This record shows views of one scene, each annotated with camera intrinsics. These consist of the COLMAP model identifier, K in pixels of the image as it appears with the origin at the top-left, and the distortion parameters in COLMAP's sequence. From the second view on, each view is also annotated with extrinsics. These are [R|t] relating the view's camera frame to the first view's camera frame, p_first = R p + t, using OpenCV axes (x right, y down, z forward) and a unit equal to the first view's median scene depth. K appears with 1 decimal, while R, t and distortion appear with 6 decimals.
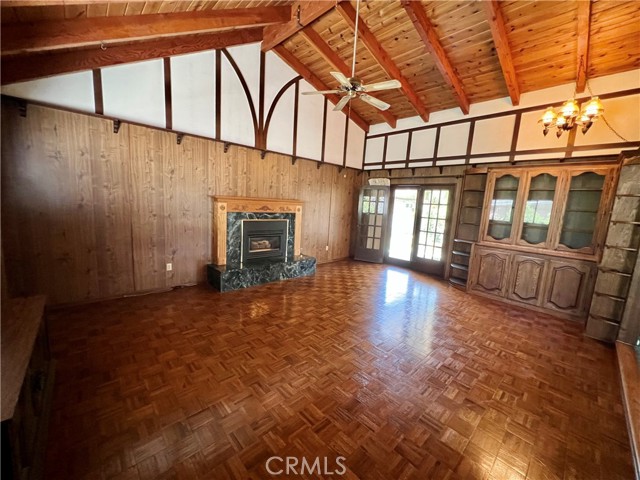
lens RADIAL K [[255.0, 0, 320.1], [0, 255.0, 238.8], [0, 0, 1]] dist [-0.001106, -0.001041]
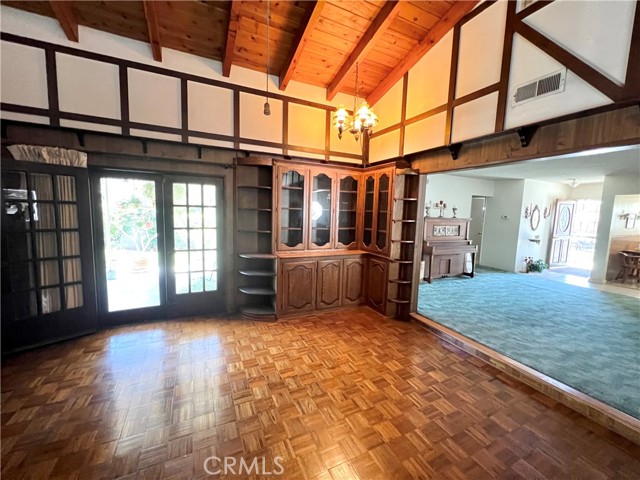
lens RADIAL K [[255.0, 0, 318.7], [0, 255.0, 238.3], [0, 0, 1]] dist [-0.001106, -0.001041]
pose [[0.304511, -0.149939, 0.940633, -0.067019], [0.125023, 0.985281, 0.116582, -0.099969], [-0.944268, 0.082101, 0.318775, 0.559216]]
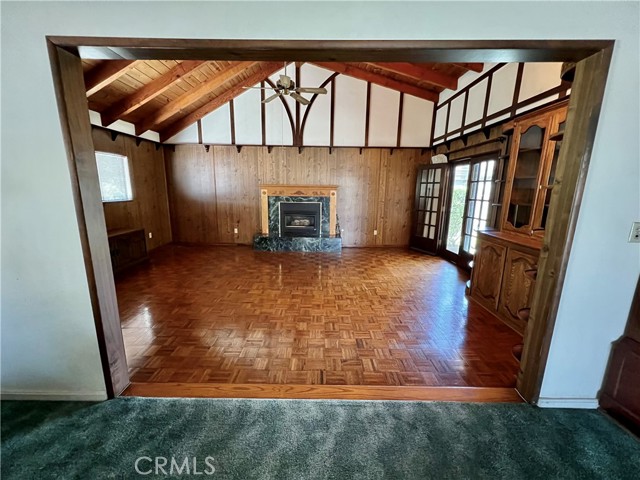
lens RADIAL K [[255.0, 0, 319.1], [0, 255.0, 239.4], [0, 0, 1]] dist [-0.001106, -0.001041]
pose [[0.726689, 0.089223, -0.681147, 0.679786], [-0.070012, 0.995986, 0.055771, 0.028843], [0.683389, 0.007161, 0.730019, 0.139961]]
